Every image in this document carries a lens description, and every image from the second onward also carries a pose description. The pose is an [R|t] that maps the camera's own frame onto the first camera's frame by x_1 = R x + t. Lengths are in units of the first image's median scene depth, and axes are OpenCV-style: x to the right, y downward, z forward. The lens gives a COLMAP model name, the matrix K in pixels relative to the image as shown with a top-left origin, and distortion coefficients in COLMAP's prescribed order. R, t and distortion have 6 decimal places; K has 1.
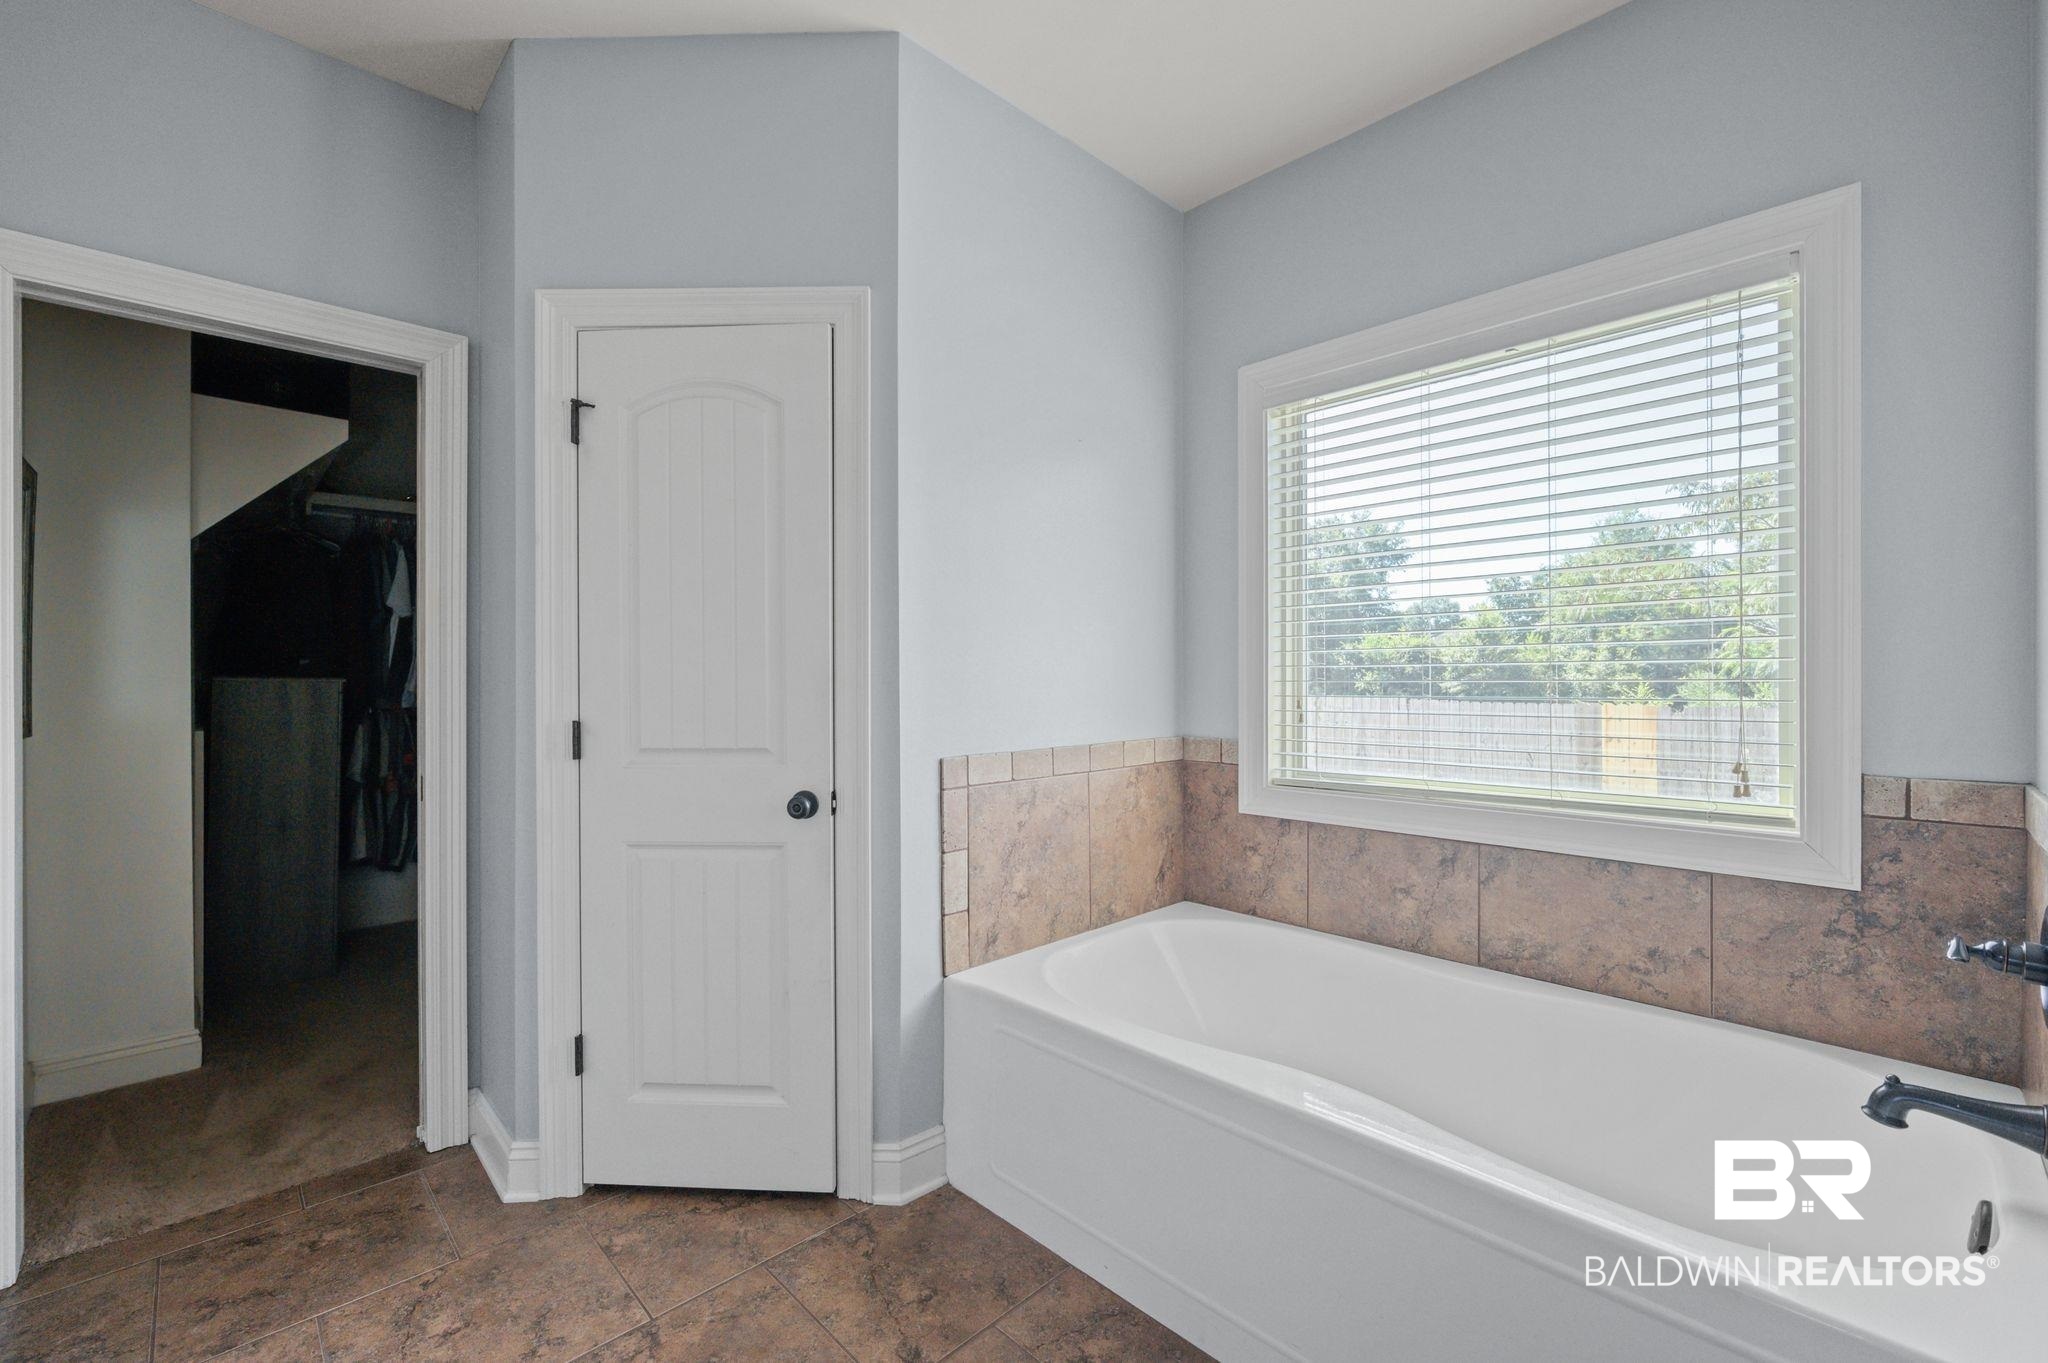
lens RADIAL K [[849.5, 0, 1025.7], [0, 849.5, 682.3], [0, 0, 1]] dist [-0.004199, 0.000623]
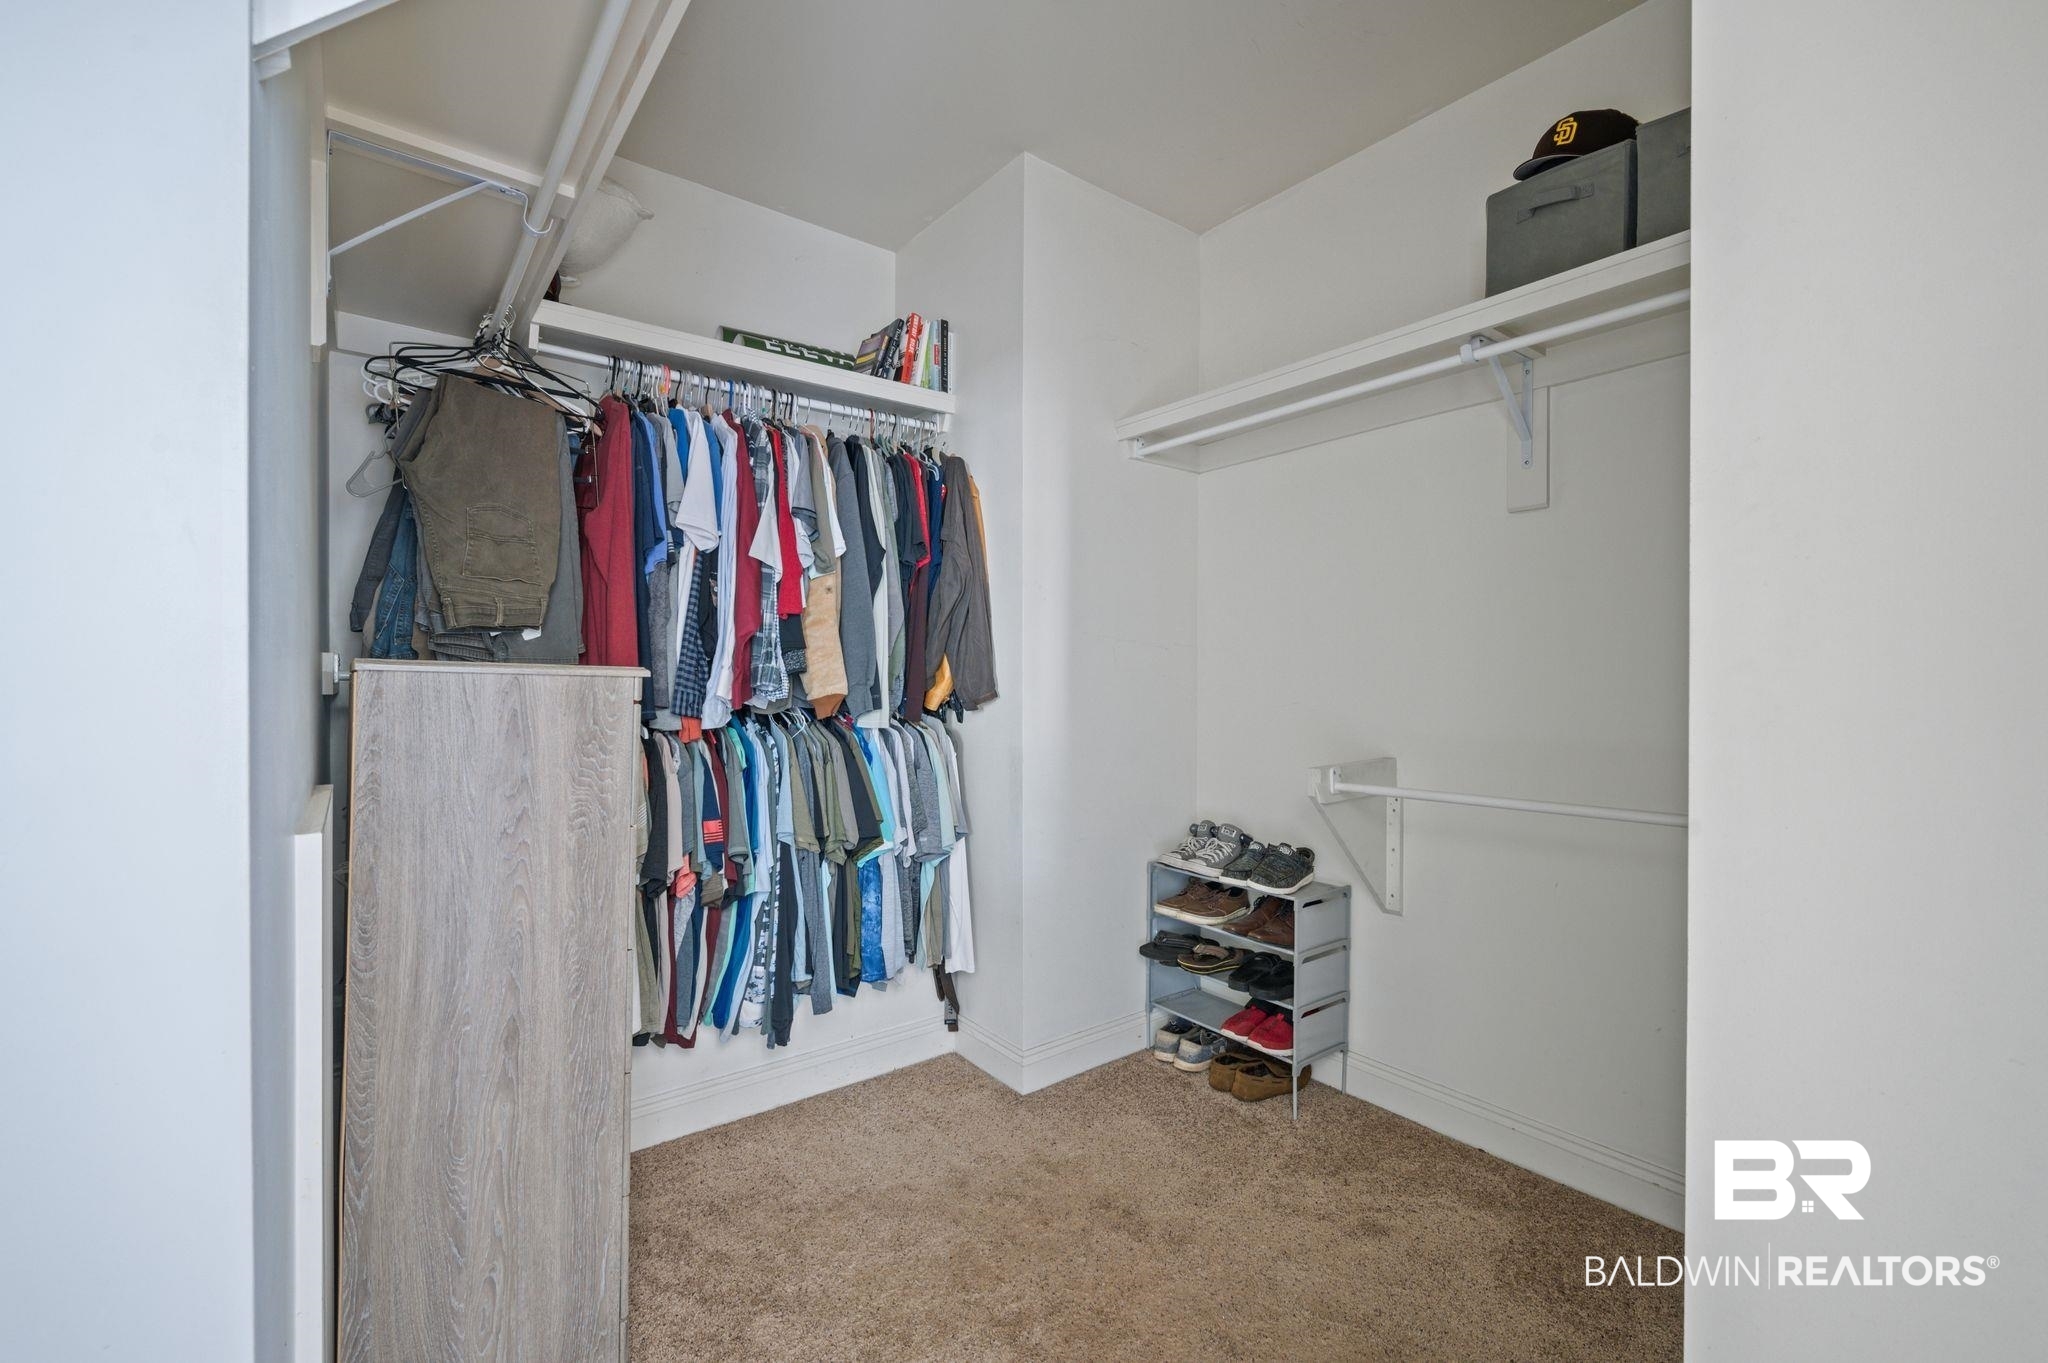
lens RADIAL K [[849.5, 0, 1024.9], [0, 849.5, 677.6], [0, 0, 1]] dist [-0.004199, 0.000623]
pose [[0.994098, 0.005501, -0.108350, -0.935557], [-0.004977, 0.999975, 0.005105, -0.007090], [0.108375, -0.004535, 0.994100, 0.986712]]
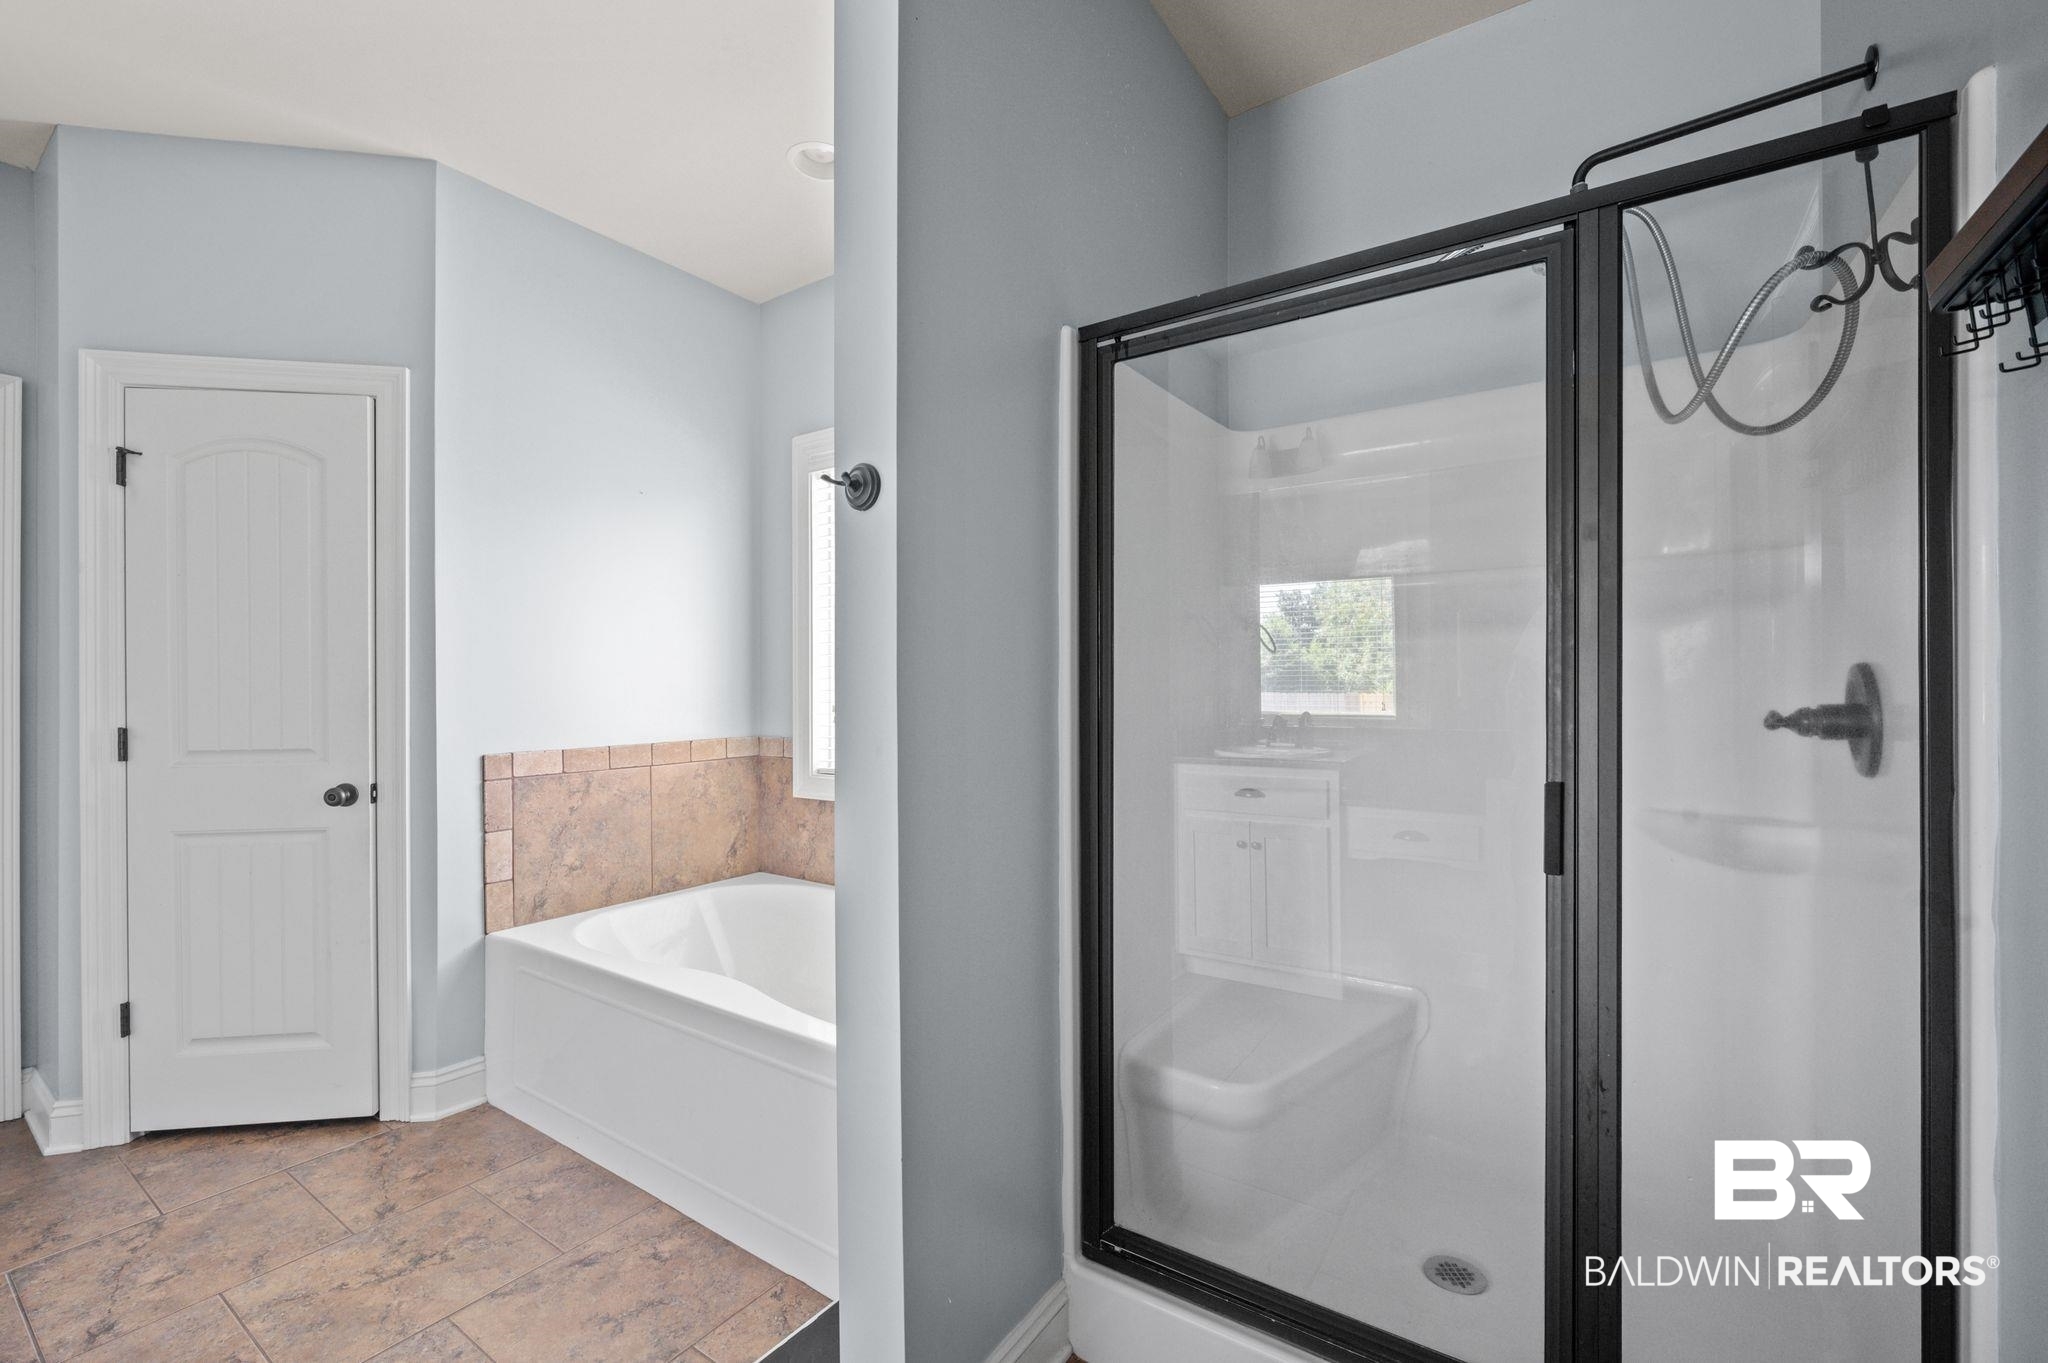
lens RADIAL K [[849.5, 0, 1019.2], [0, 849.5, 686.1], [0, 0, 1]] dist [-0.004199, 0.000623]
pose [[0.979174, -0.001544, 0.203019, 0.406544], [0.002049, 0.999995, -0.002277, -0.005557], [-0.203014, 0.002645, 0.979172, -0.349295]]
